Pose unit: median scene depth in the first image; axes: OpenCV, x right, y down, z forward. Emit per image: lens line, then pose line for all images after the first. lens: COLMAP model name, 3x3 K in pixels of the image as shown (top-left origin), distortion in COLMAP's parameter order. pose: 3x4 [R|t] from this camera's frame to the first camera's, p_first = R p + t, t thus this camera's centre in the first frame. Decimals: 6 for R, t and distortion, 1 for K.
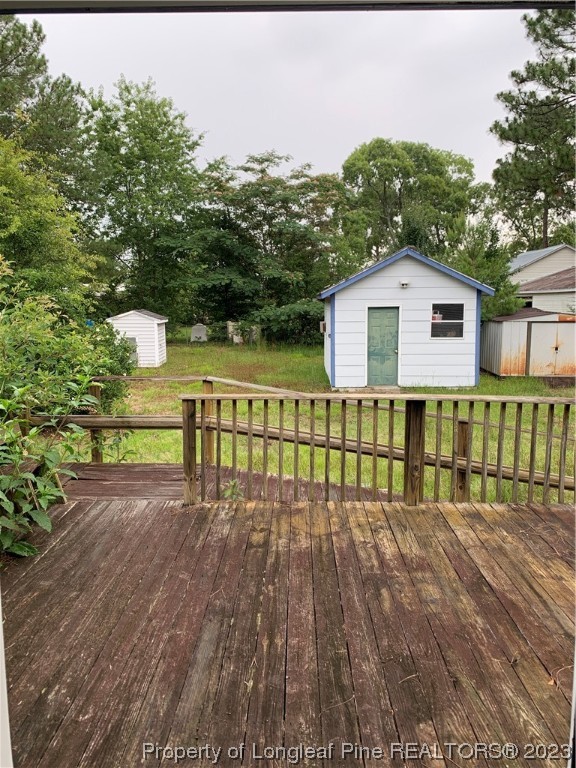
lens RADIAL K [[591.9, 0, 287.8], [0, 591.9, 383.4], [0, 0, 1]] dist [0.037317, -0.029358]
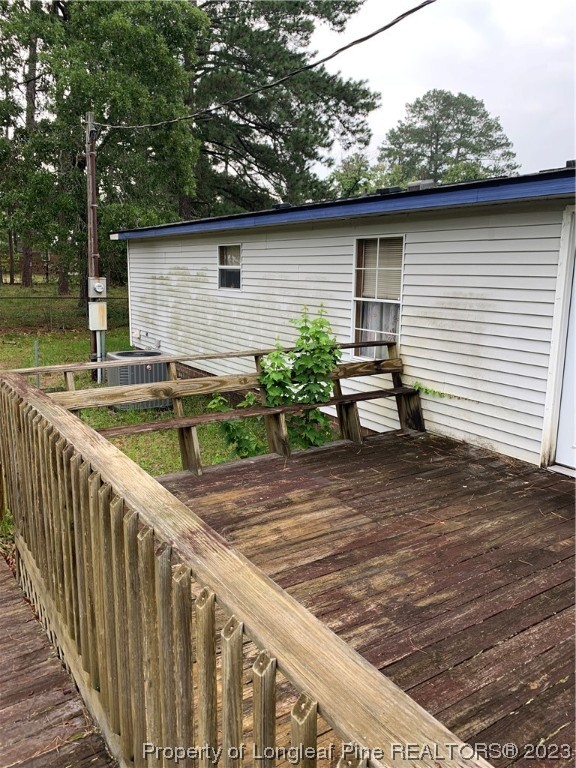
lens RADIAL K [[591.9, 0, 288.4], [0, 591.9, 383.2], [0, 0, 1]] dist [0.037317, -0.029358]
pose [[-0.570327, -0.169091, 0.803825, -0.375121], [0.089744, 0.959898, 0.265598, -0.210475], [-0.816500, 0.223616, -0.532281, 1.562848]]
